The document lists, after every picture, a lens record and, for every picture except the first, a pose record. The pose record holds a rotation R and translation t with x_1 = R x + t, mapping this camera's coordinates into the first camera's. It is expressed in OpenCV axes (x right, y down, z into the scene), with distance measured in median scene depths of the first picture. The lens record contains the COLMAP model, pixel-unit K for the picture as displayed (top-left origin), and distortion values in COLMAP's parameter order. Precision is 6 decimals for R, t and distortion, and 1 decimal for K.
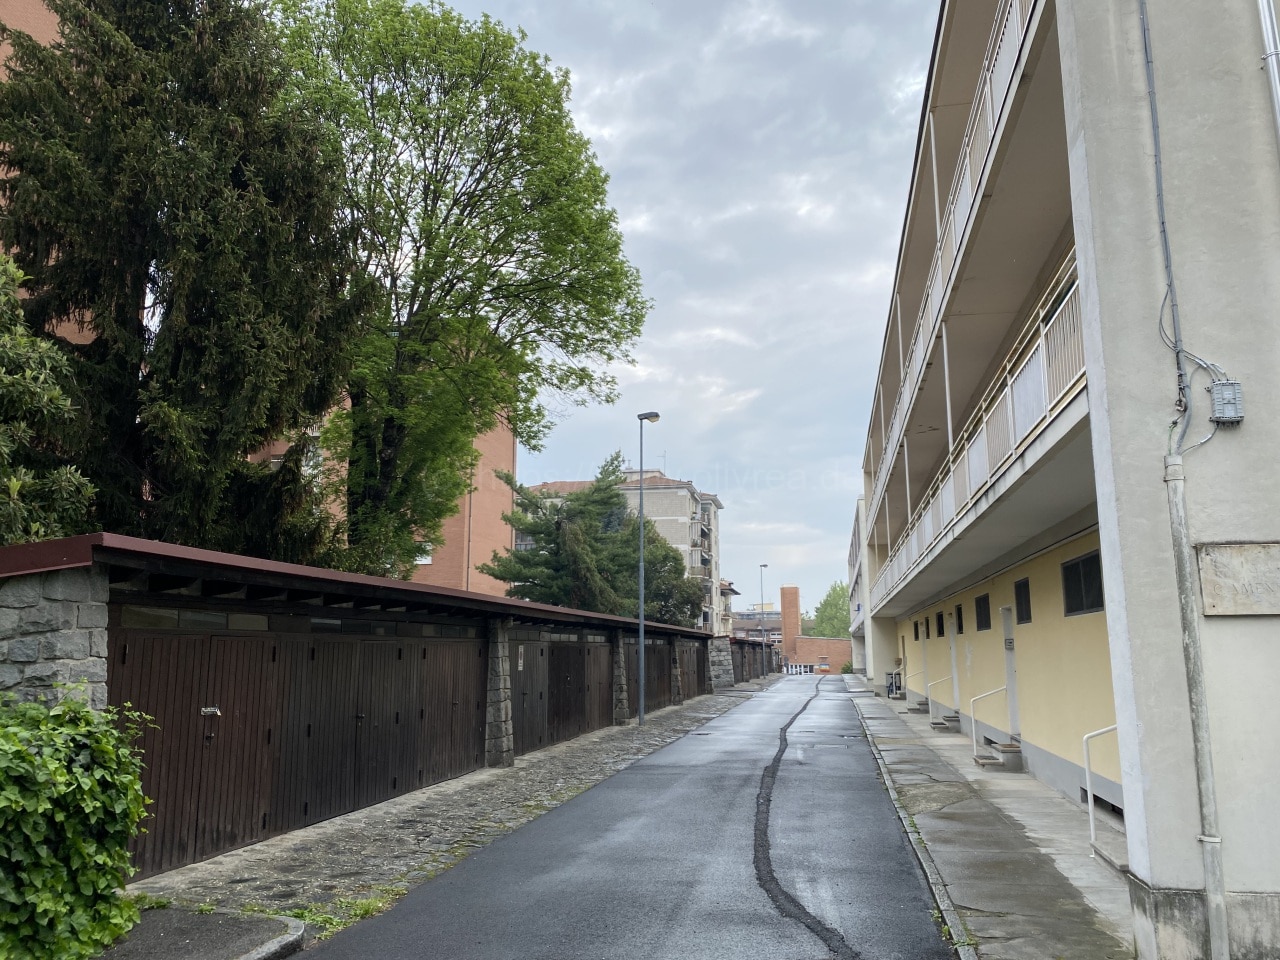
lens RADIAL K [[972.7, 0, 642.1], [0, 972.7, 481.5], [0, 0, 1]] dist [0.016980, -0.005809]
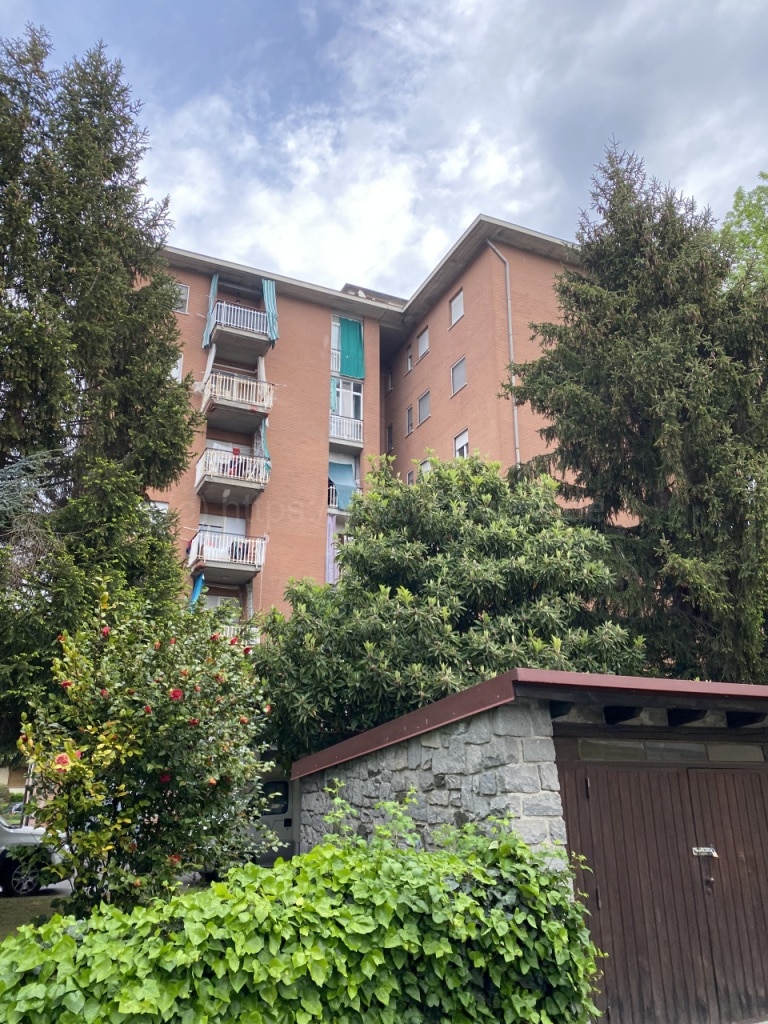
lens RADIAL K [[778.1, 0, 383.3], [0, 778.1, 502.5], [0, 0, 1]] dist [0.016980, -0.005809]
pose [[0.570741, -0.276742, -0.773091, 0.068079], [0.141638, 0.960563, -0.239285, 0.056314], [0.808822, 0.027071, 0.587430, 0.346442]]
